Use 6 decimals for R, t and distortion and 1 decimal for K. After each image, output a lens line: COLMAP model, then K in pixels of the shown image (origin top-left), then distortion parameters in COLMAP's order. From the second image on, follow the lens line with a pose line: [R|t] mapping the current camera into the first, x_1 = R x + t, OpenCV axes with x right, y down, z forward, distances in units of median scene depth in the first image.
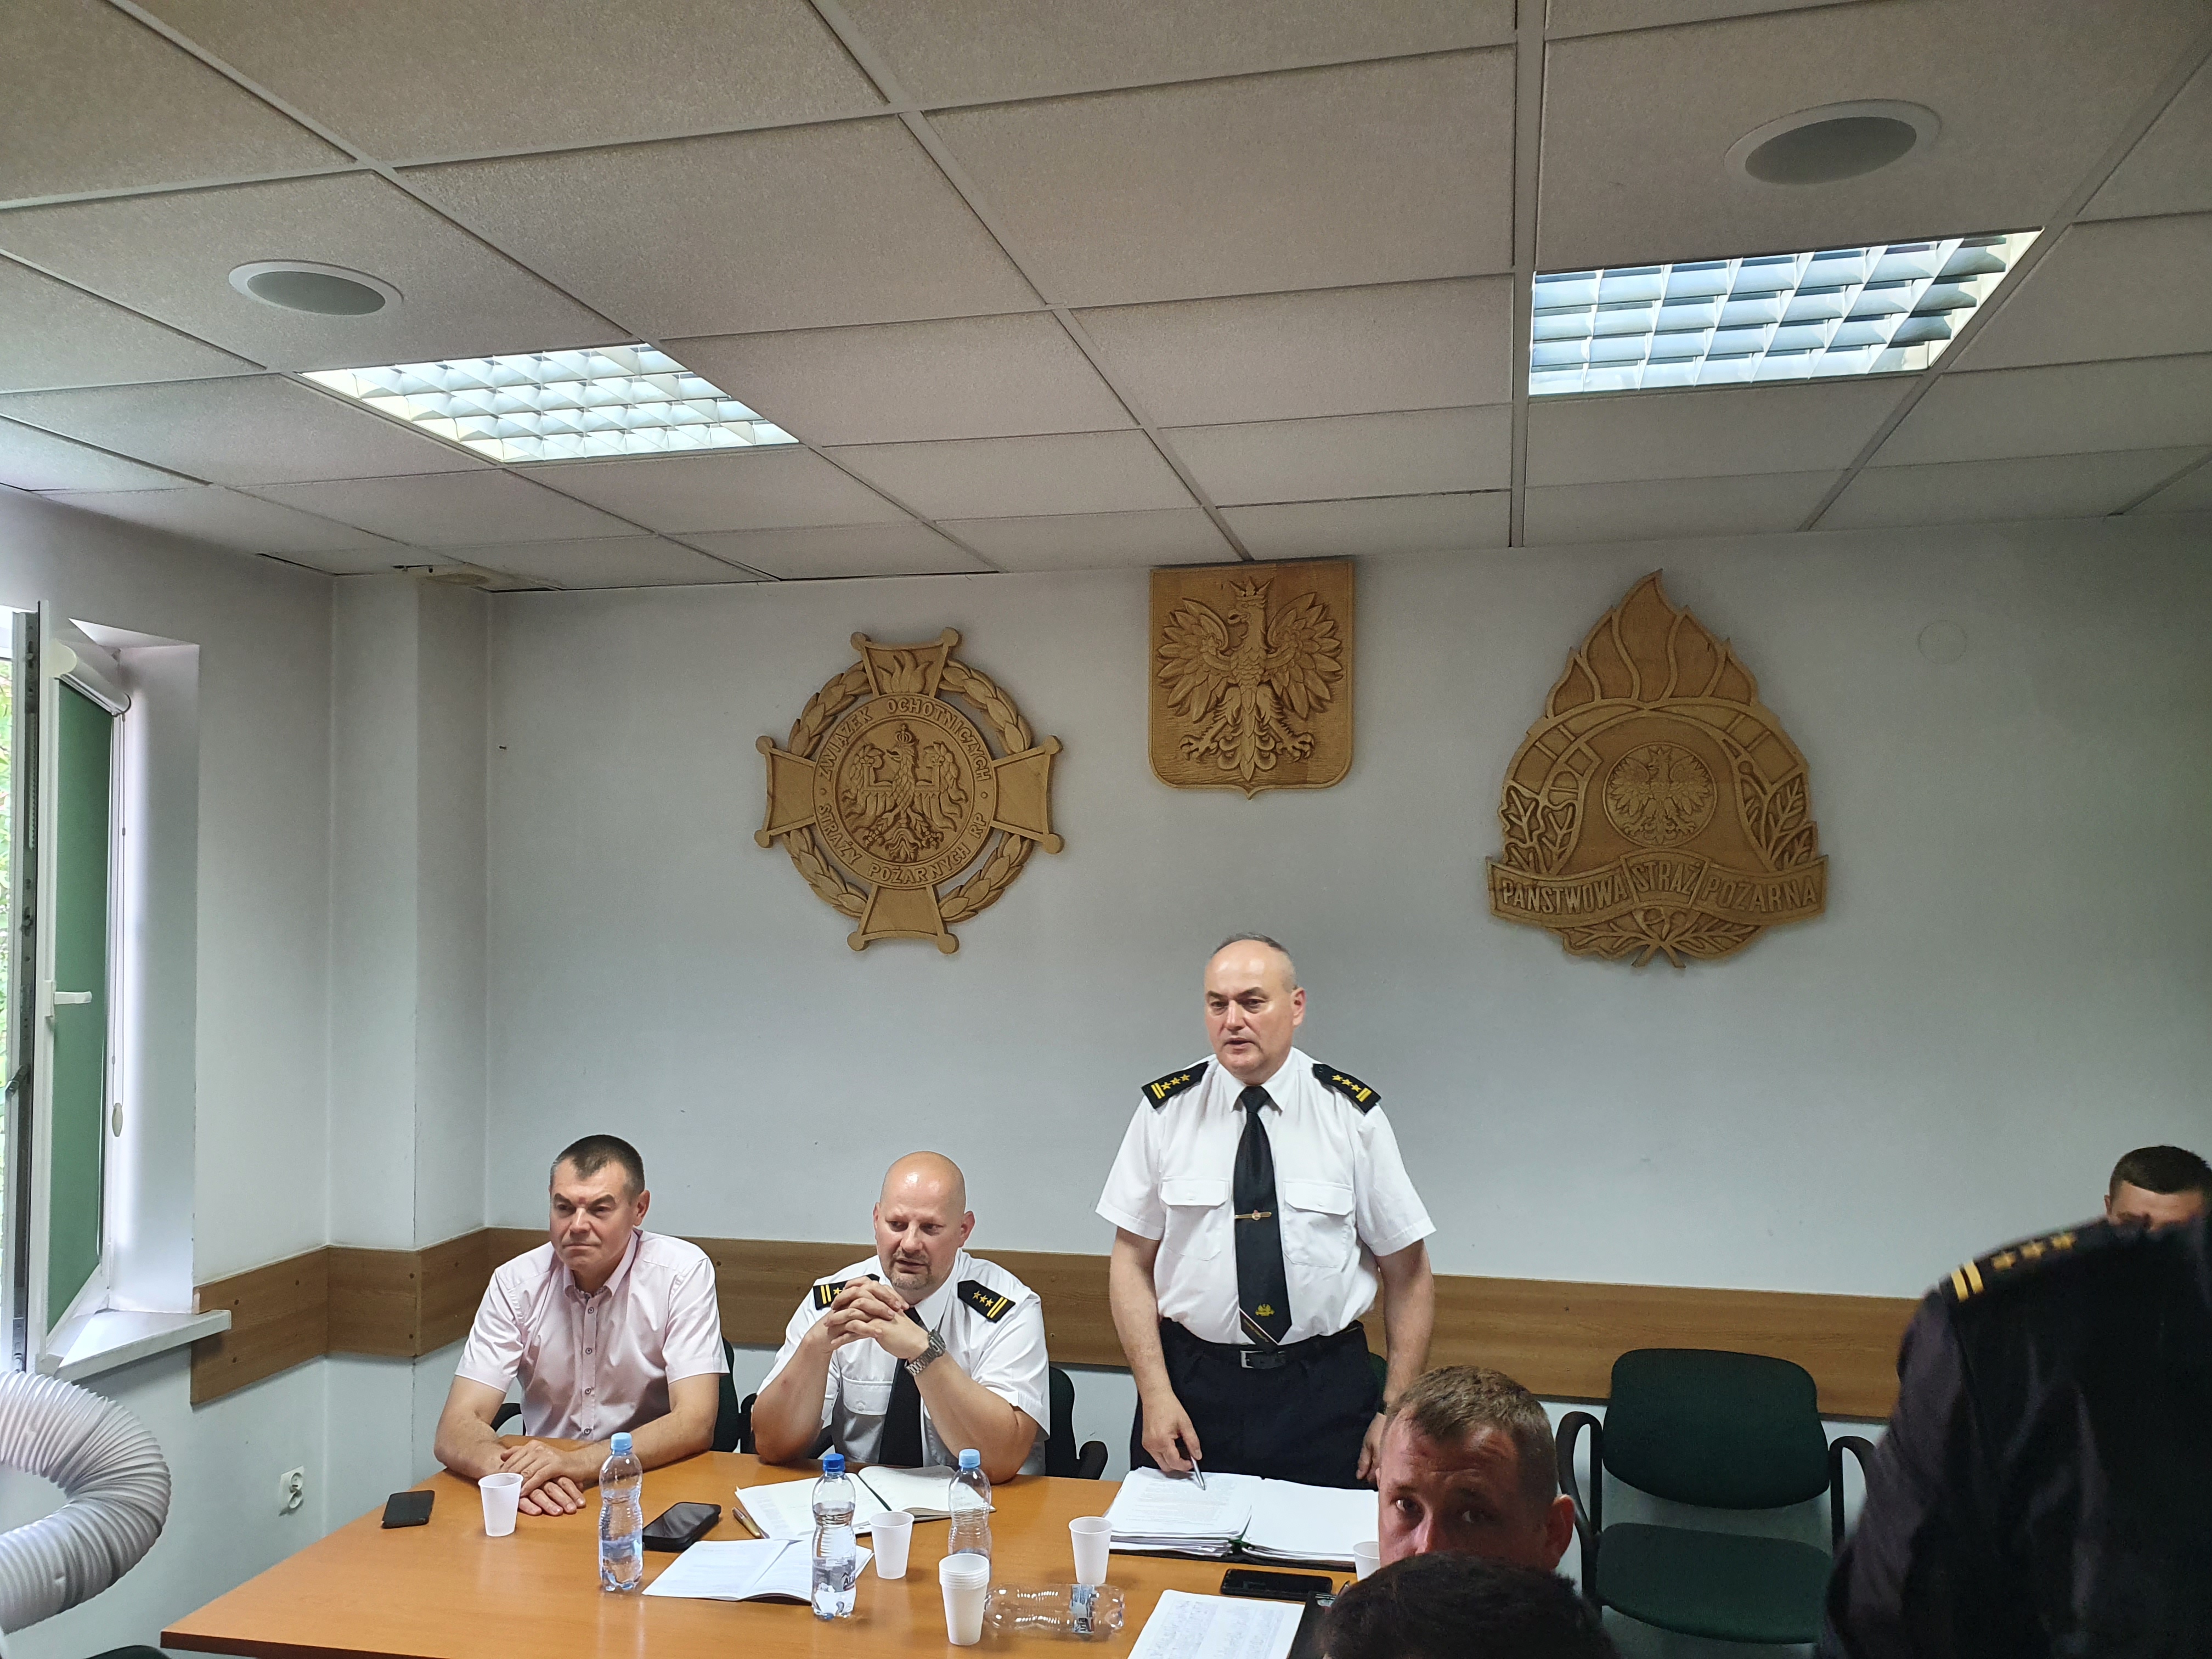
lens RADIAL K [[1733.7, 0, 1046.7], [0, 1733.7, 851.4], [0, 0, 1]] dist [0.039760, -0.020859]
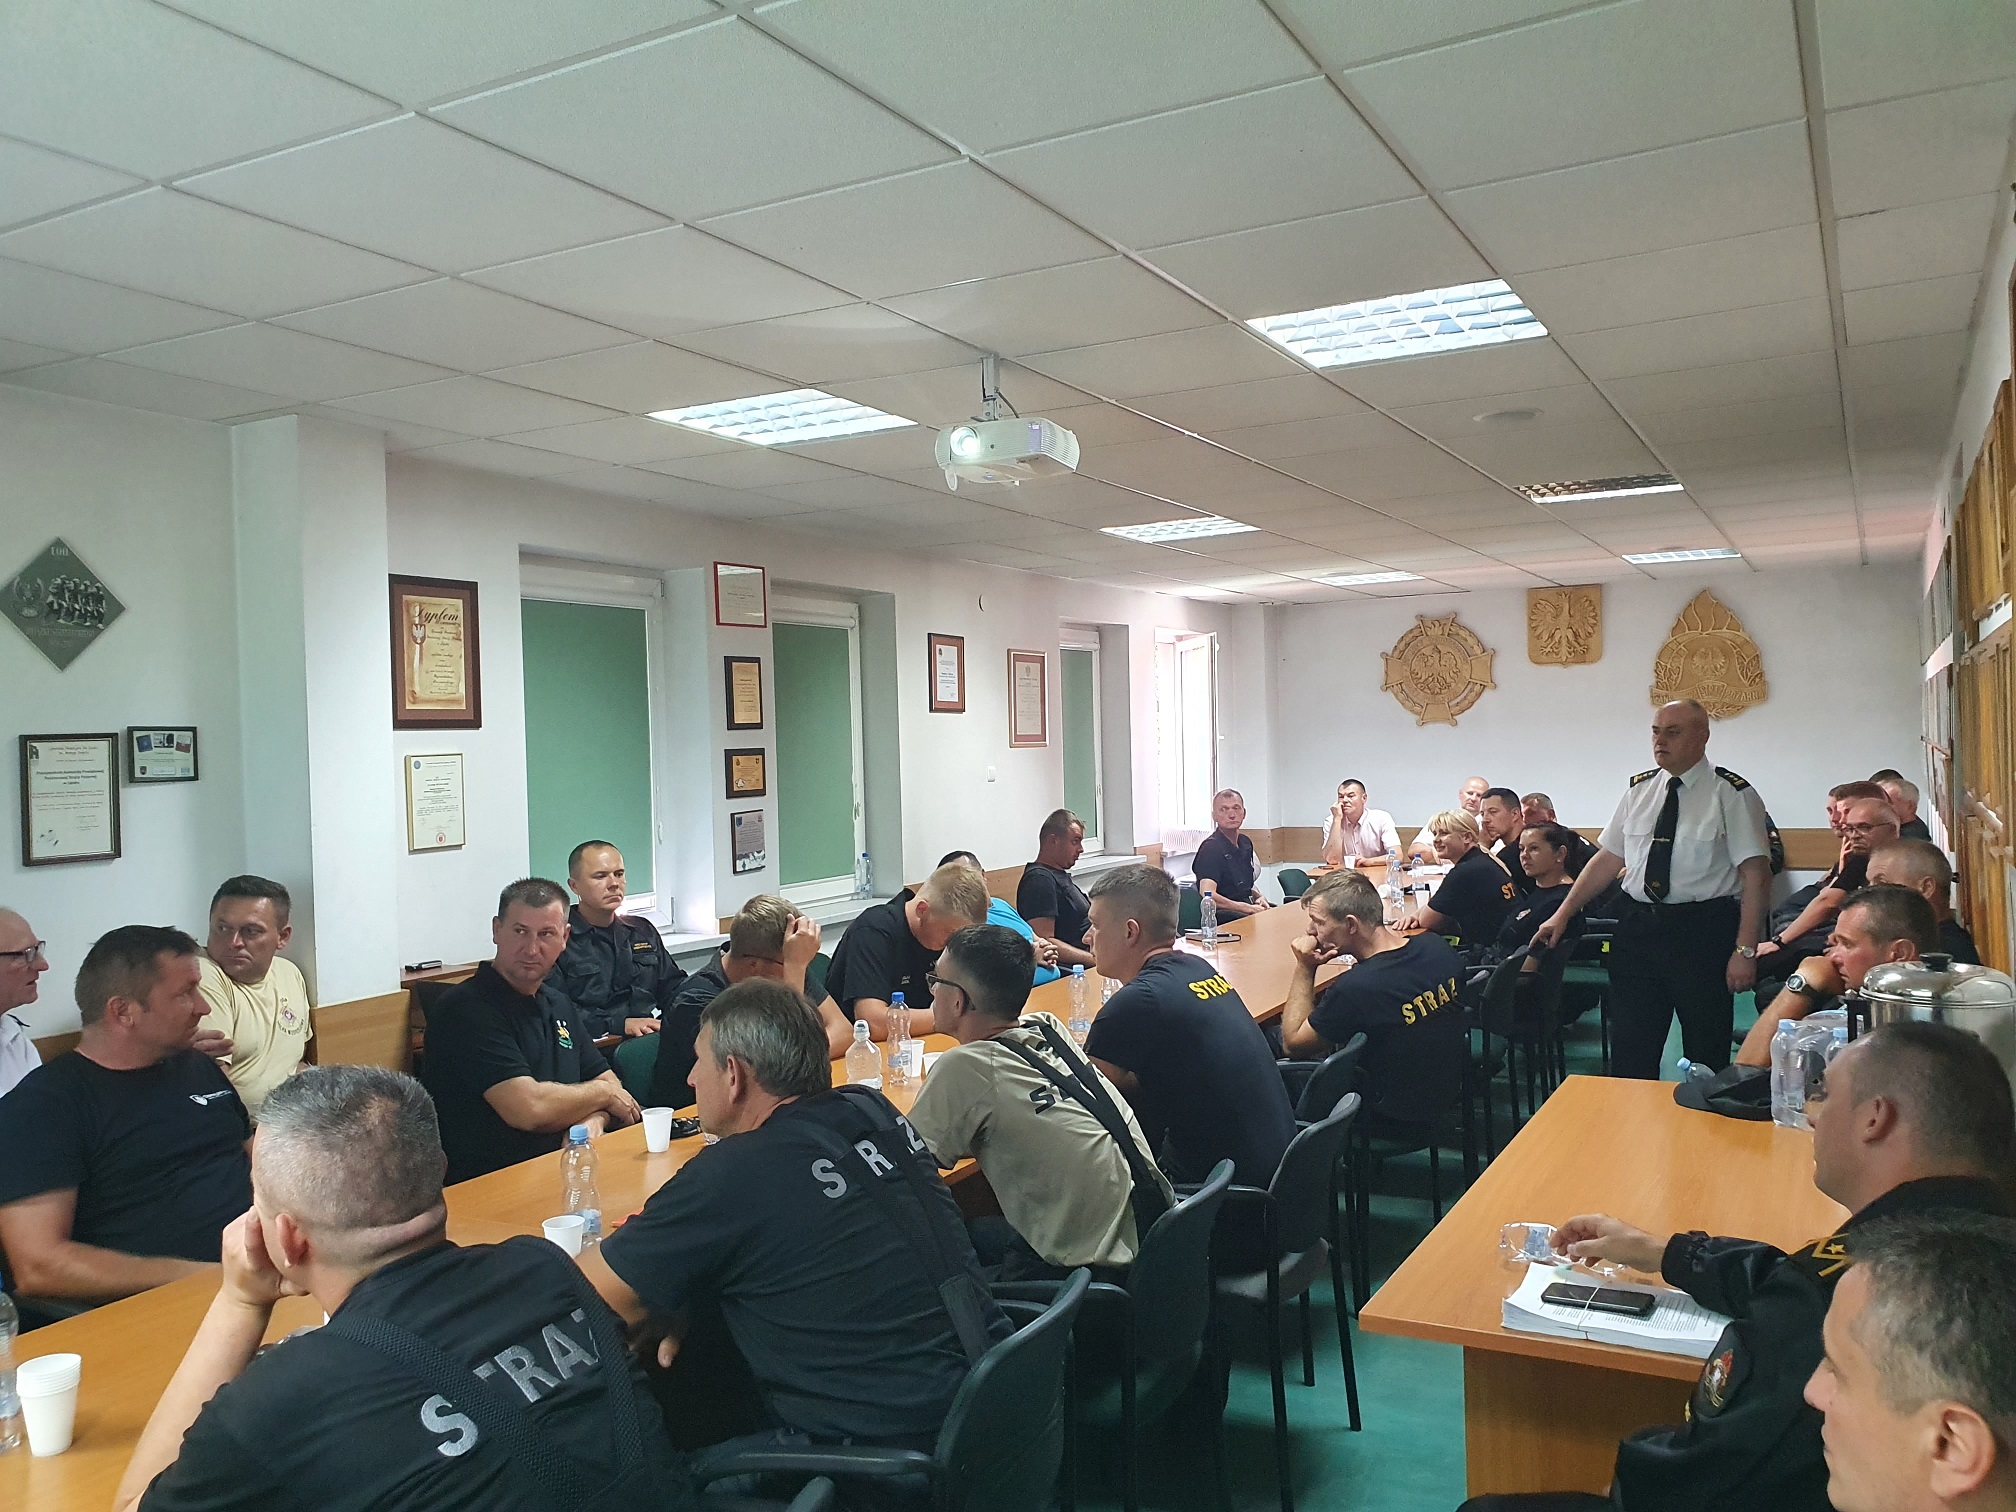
lens RADIAL K [[1580.1, 0, 1000.1], [0, 1580.1, 751.5], [0, 0, 1]] dist [0.039760, -0.020859]
pose [[0.969099, -0.029837, -0.244861, -0.156223], [0.041680, 0.998191, 0.043328, -0.046956], [0.243125, -0.052195, 0.968590, -1.857218]]
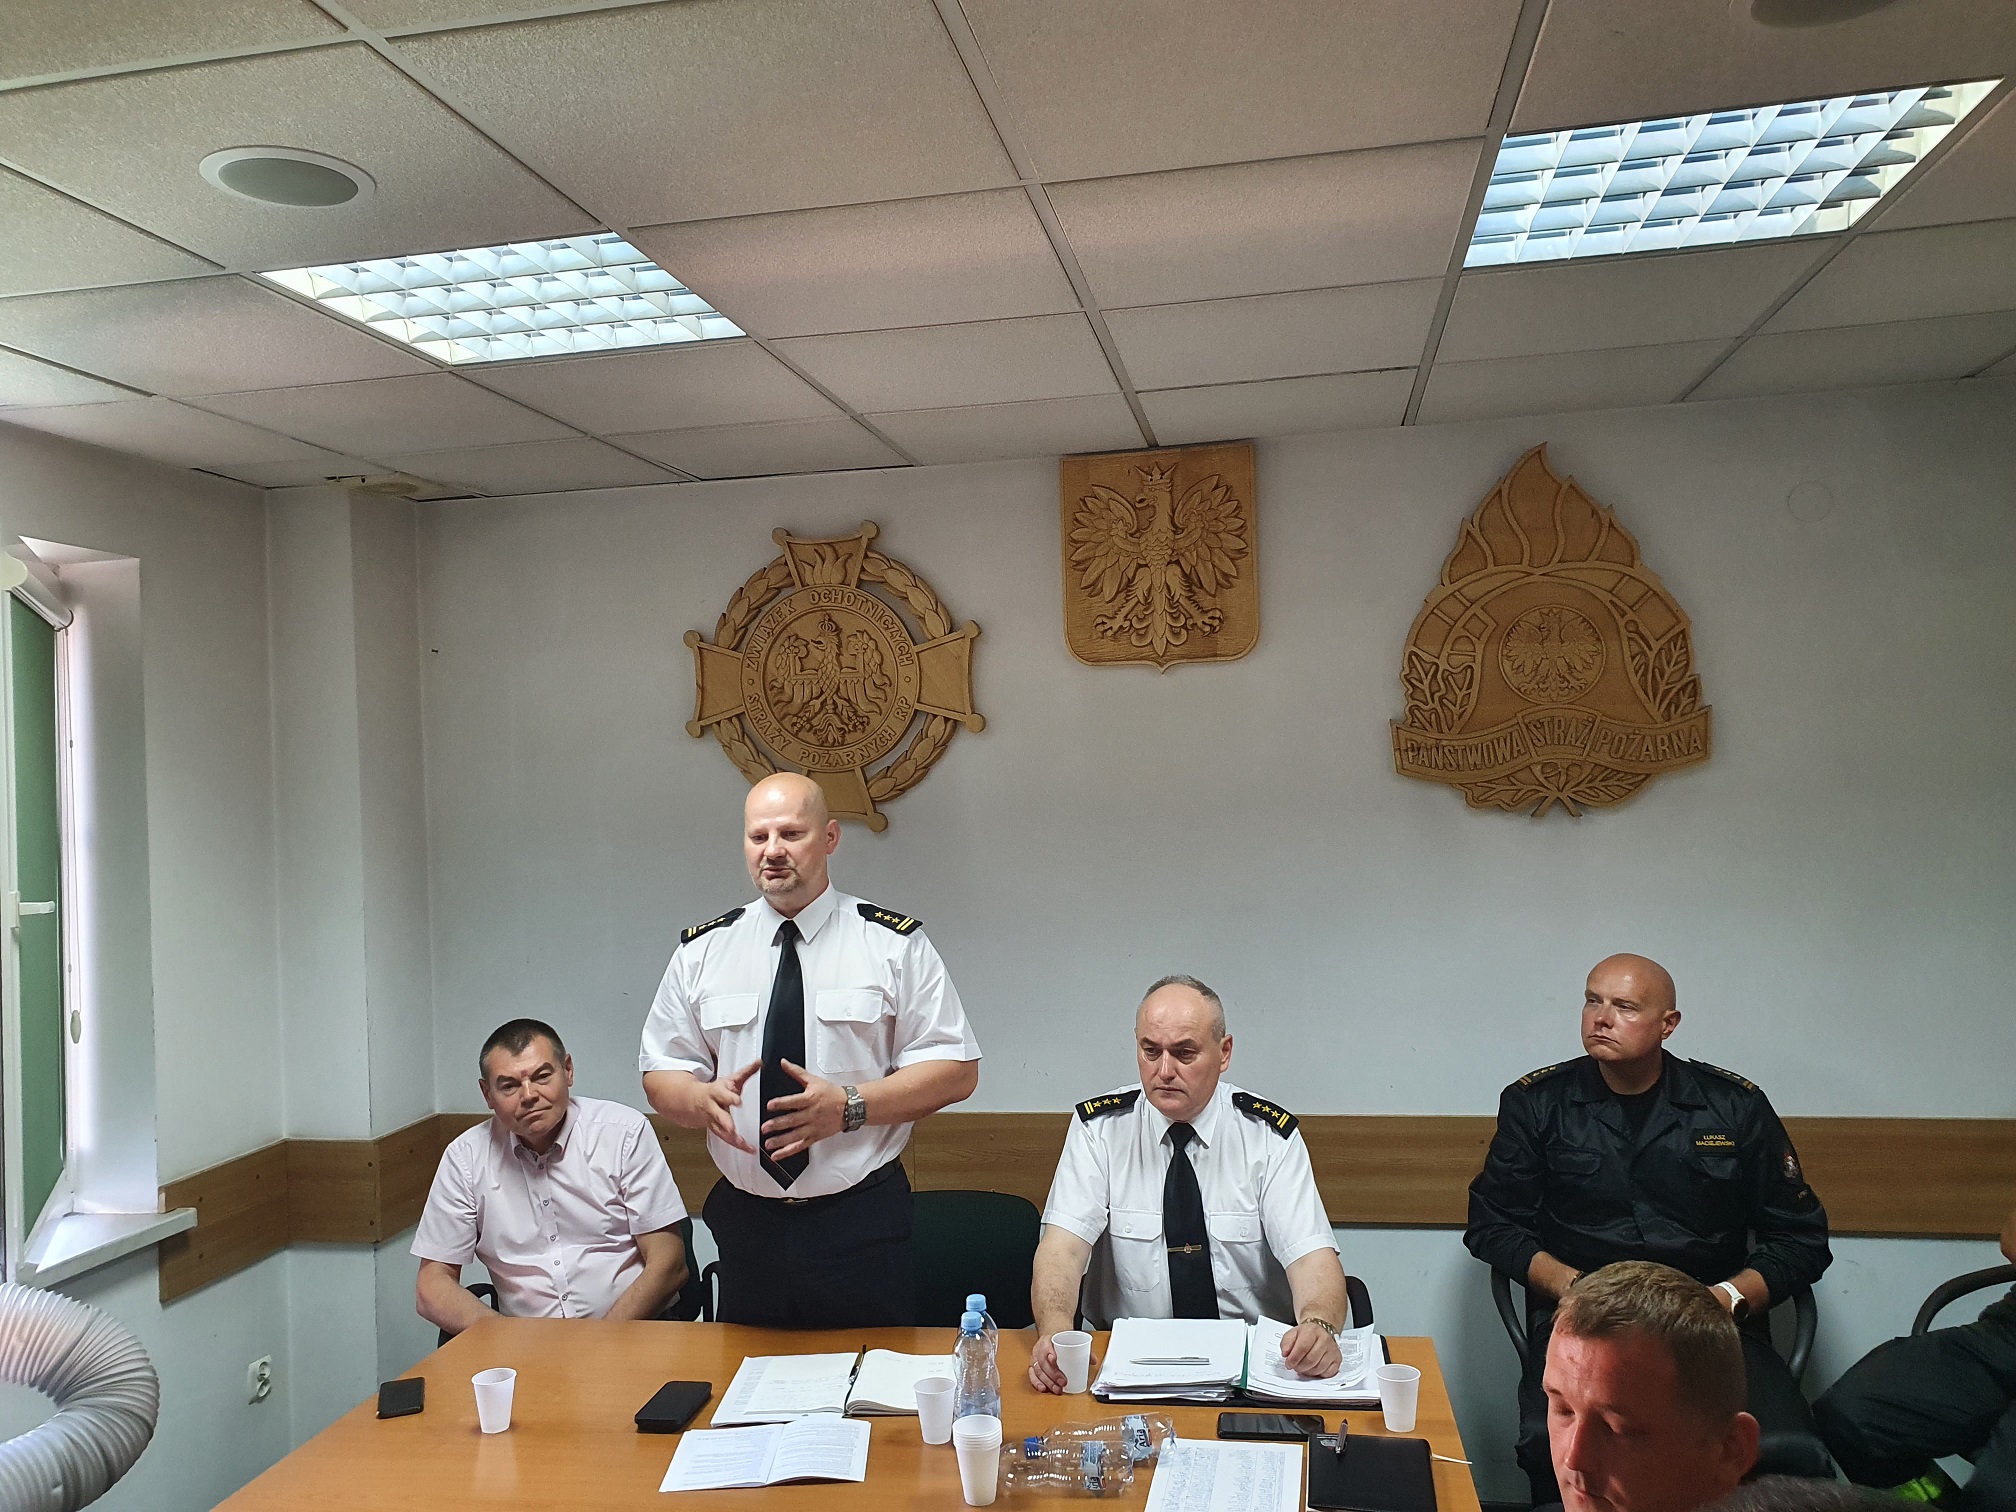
lens RADIAL K [[1580.1, 0, 959.1], [0, 1580.1, 742.9], [0, 0, 1]] dist [0.039760, -0.020859]
pose [[0.998218, -0.037557, 0.046374, -0.054388], [0.037509, 0.999294, 0.001922, 0.005756], [-0.046413, -0.000179, 0.998922, 0.047992]]
